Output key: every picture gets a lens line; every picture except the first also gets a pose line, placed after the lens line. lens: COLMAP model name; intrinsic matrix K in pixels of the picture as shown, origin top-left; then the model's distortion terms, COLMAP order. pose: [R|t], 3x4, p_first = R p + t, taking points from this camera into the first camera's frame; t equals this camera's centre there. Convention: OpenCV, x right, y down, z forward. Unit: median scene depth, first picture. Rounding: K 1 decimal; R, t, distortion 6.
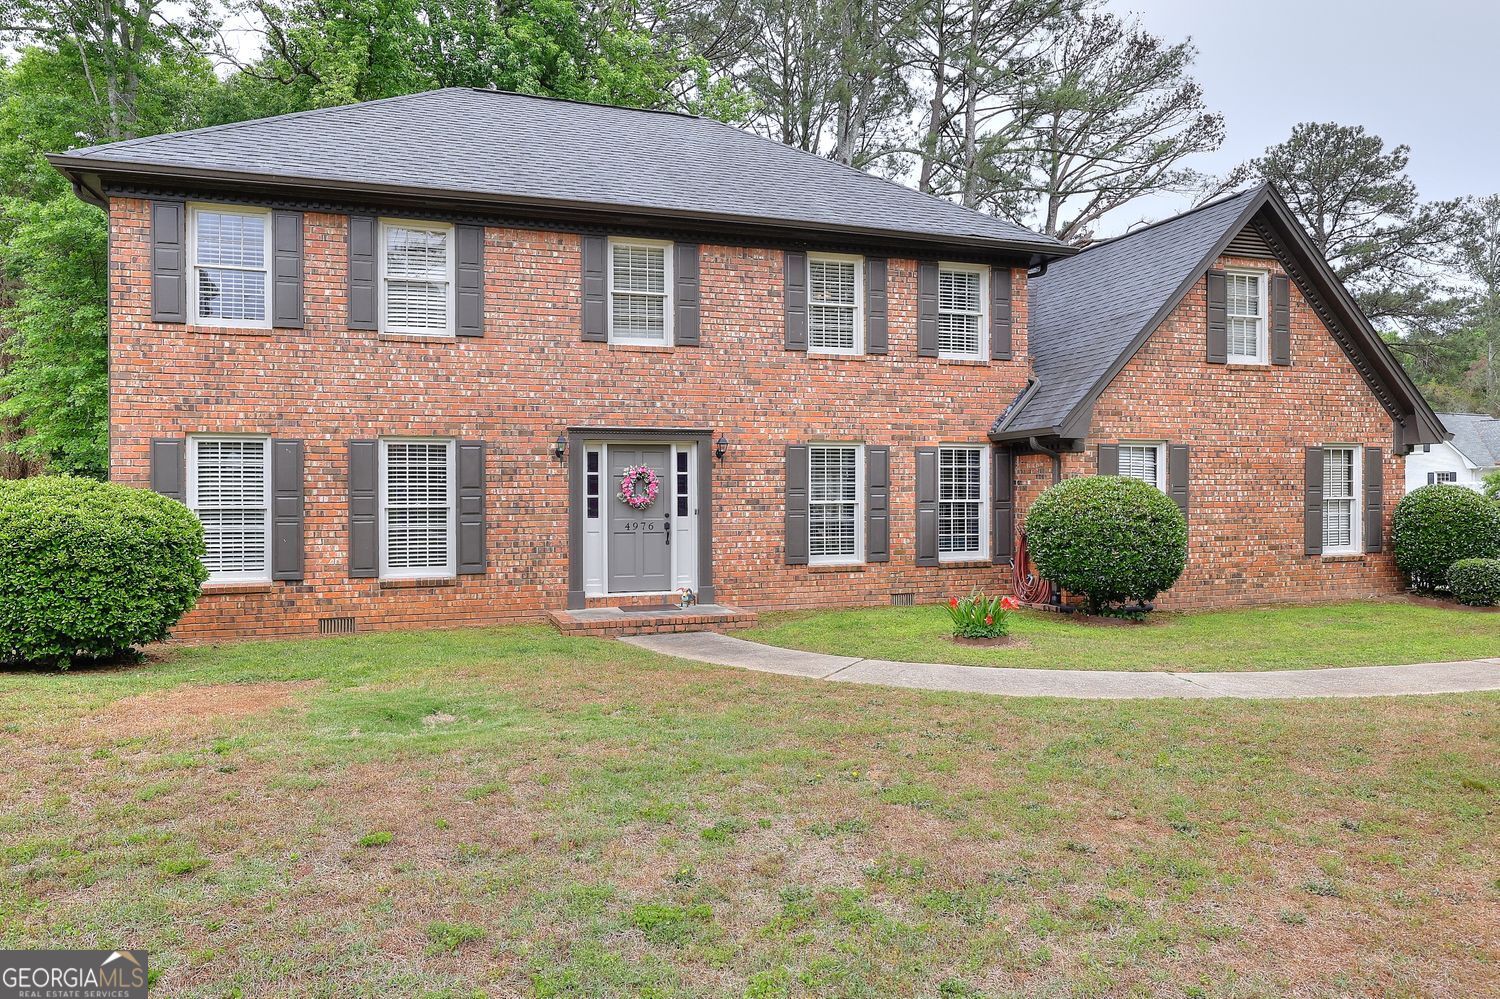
lens RADIAL K [[998.5, 0, 759.5], [0, 998.5, 492.3], [0, 0, 1]] dist [0.002153, -0.000535]
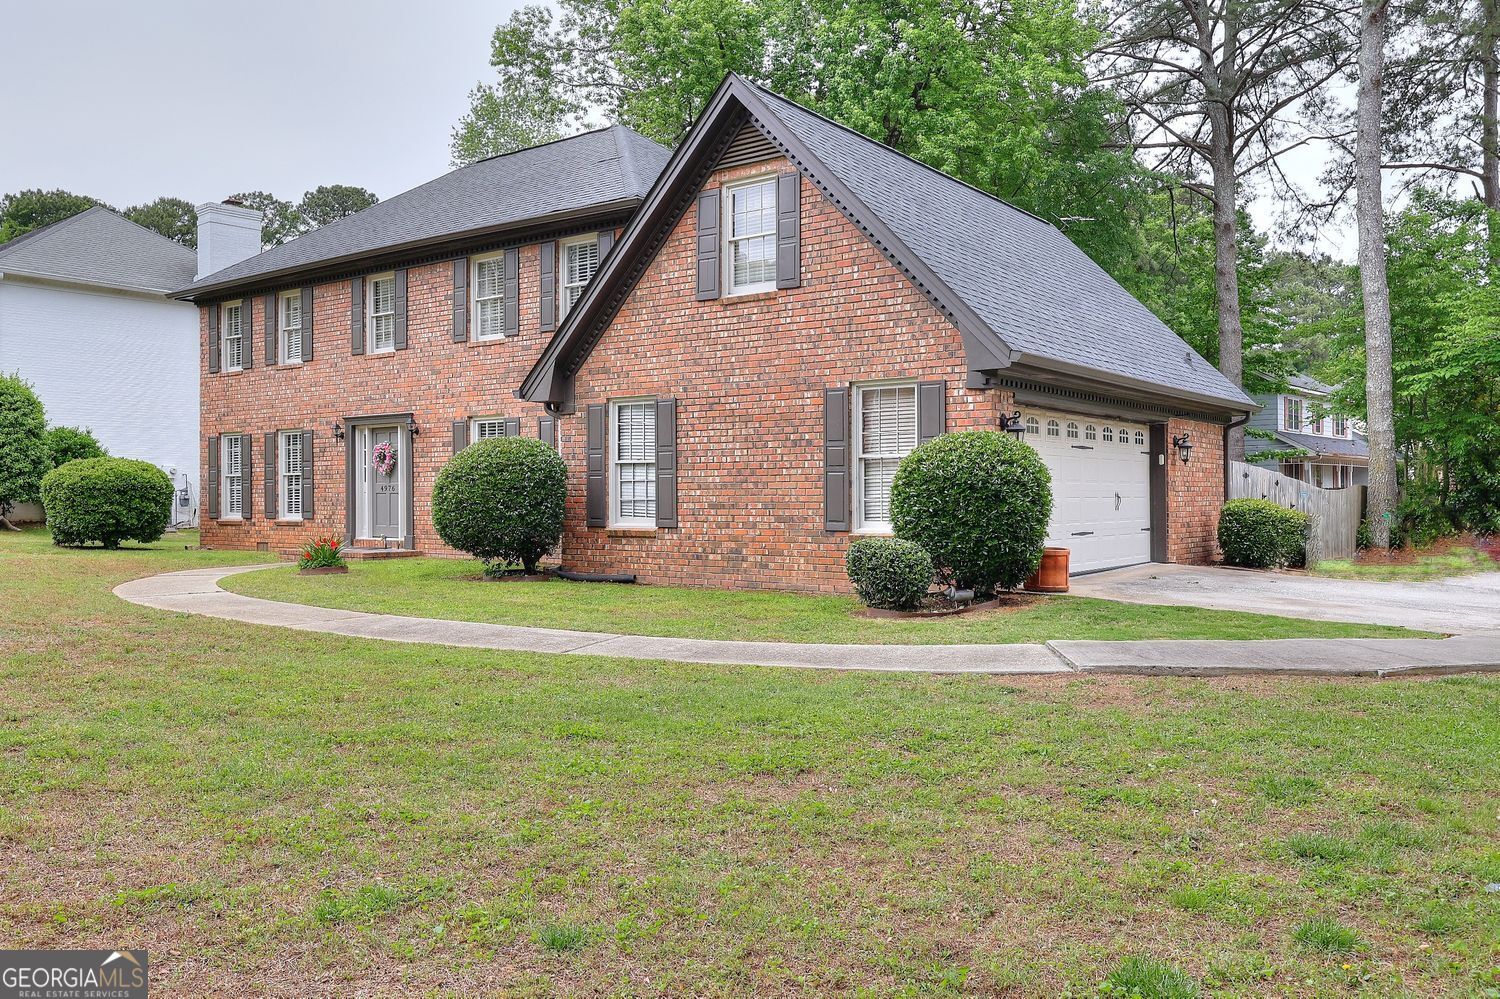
lens RADIAL K [[1179.6, 0, 754.7], [0, 1179.6, 492.7], [0, 0, 1]] dist [0.001815, -0.006606]
pose [[0.561454, 0.000903, -0.827507, 1.364267], [-0.001688, 0.999999, -0.000055, 0.036447], [0.827506, 0.001428, 0.561455, 0.487193]]
